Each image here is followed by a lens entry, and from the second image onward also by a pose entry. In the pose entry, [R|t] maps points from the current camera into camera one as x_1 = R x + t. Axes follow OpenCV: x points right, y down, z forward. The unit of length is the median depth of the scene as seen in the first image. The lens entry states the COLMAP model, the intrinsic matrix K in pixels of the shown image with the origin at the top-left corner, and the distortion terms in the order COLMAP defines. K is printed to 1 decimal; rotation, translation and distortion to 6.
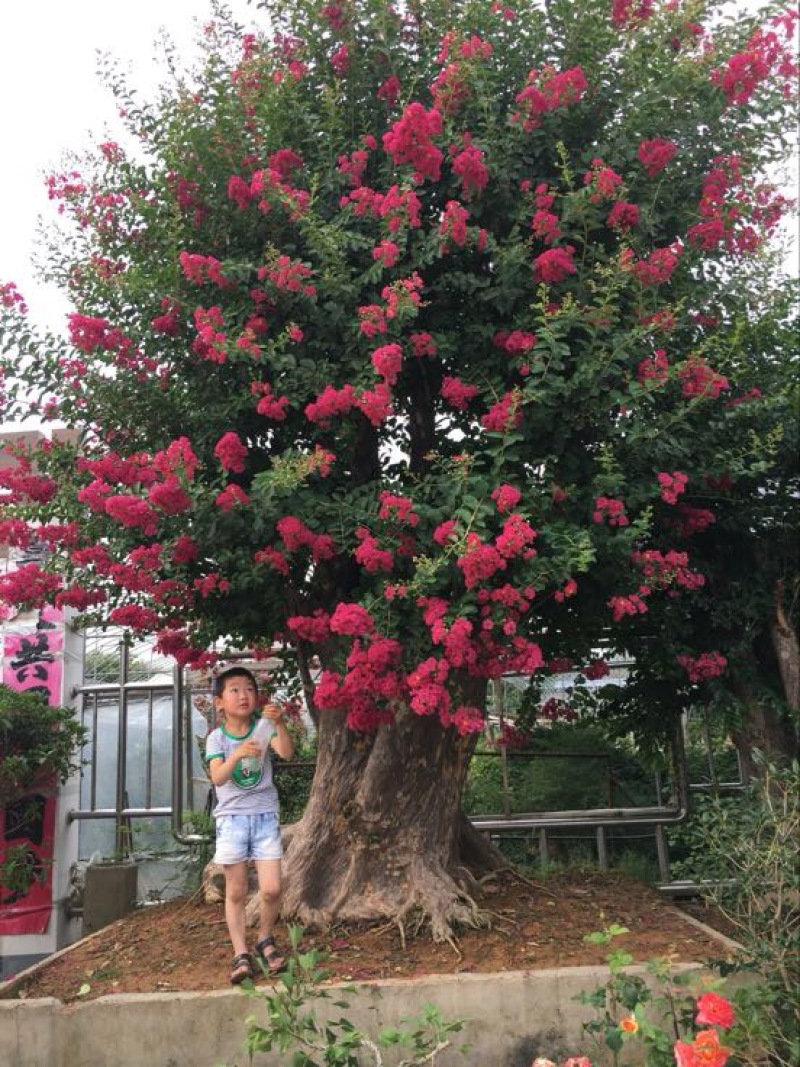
lens RADIAL K [[929.1, 0, 401.4], [0, 929.1, 534.9], [0, 0, 1]] dist [0.059072, -0.088690]
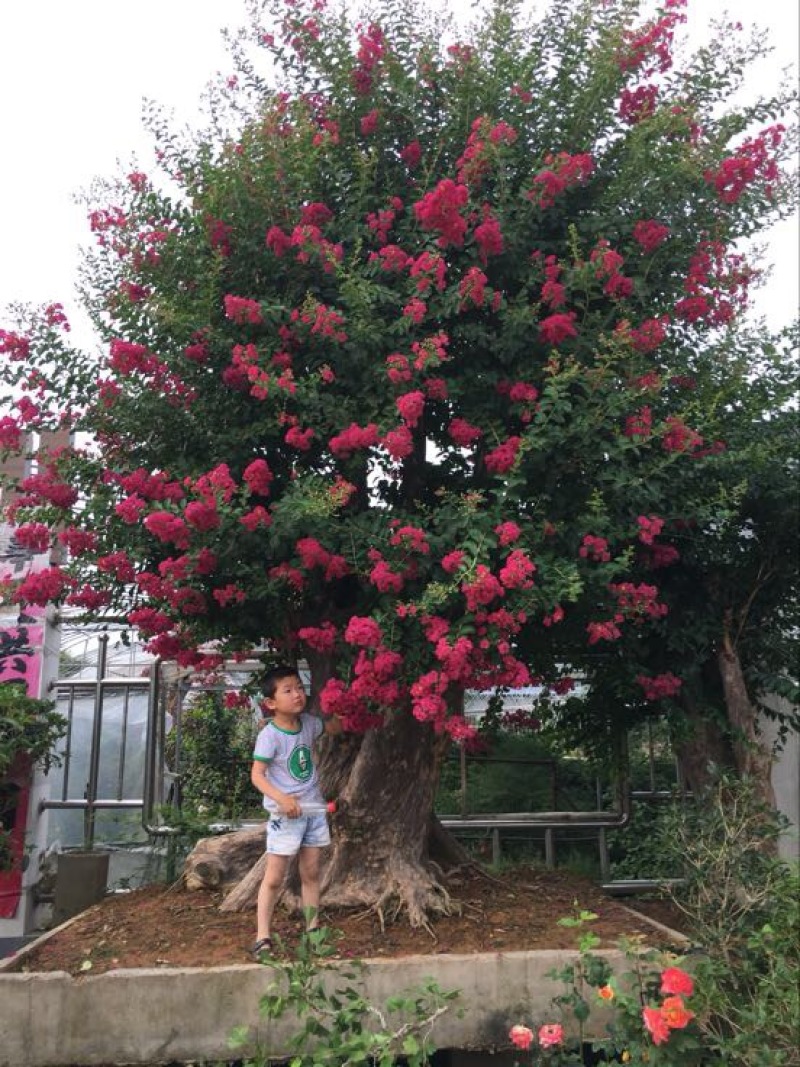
lens RADIAL K [[916.0, 0, 414.4], [0, 916.0, 534.1], [0, 0, 1]] dist [0.063481, -0.092092]
pose [[0.994525, 0.056239, 0.088078, -0.083491], [-0.055556, 0.998404, -0.010196, -0.018066], [-0.088510, 0.005247, 0.996061, -0.089412]]
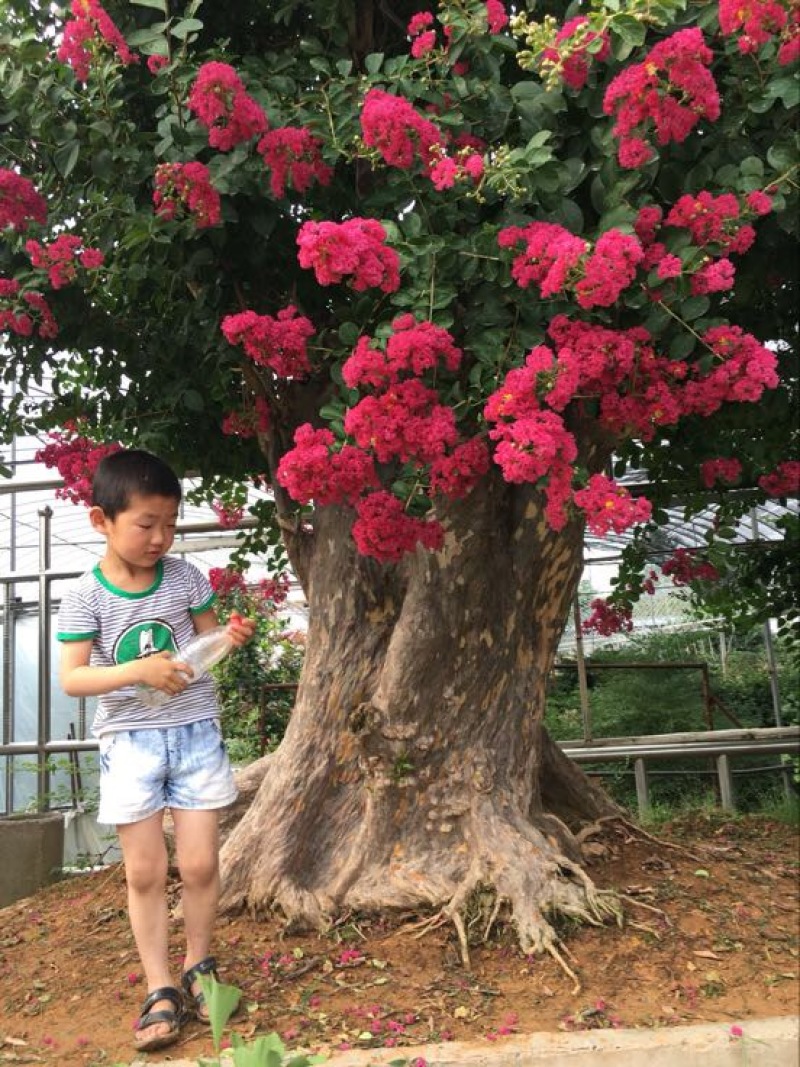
lens RADIAL K [[923.7, 0, 405.0], [0, 923.7, 536.7], [0, 0, 1]] dist [0.060103, -0.082518]
pose [[0.999835, -0.016888, -0.006744, -0.025209], [0.017218, 0.998485, 0.052263, 0.166212], [0.005851, -0.052370, 0.998611, 0.476165]]
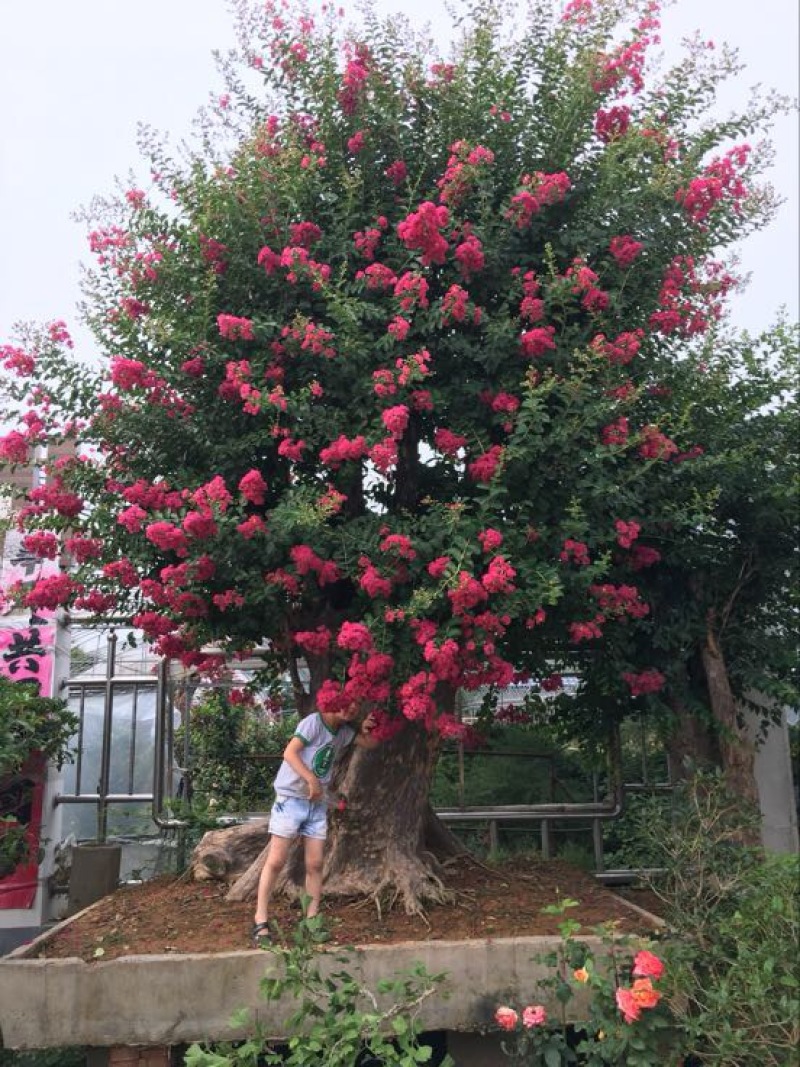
lens RADIAL K [[923.7, 0, 405.0], [0, 923.7, 536.7], [0, 0, 1]] dist [0.060103, -0.082518]
pose [[0.996922, 0.042144, 0.066109, -0.062935], [-0.042599, 0.999077, 0.005483, -0.038229], [-0.065817, -0.008282, 0.997797, -0.142537]]
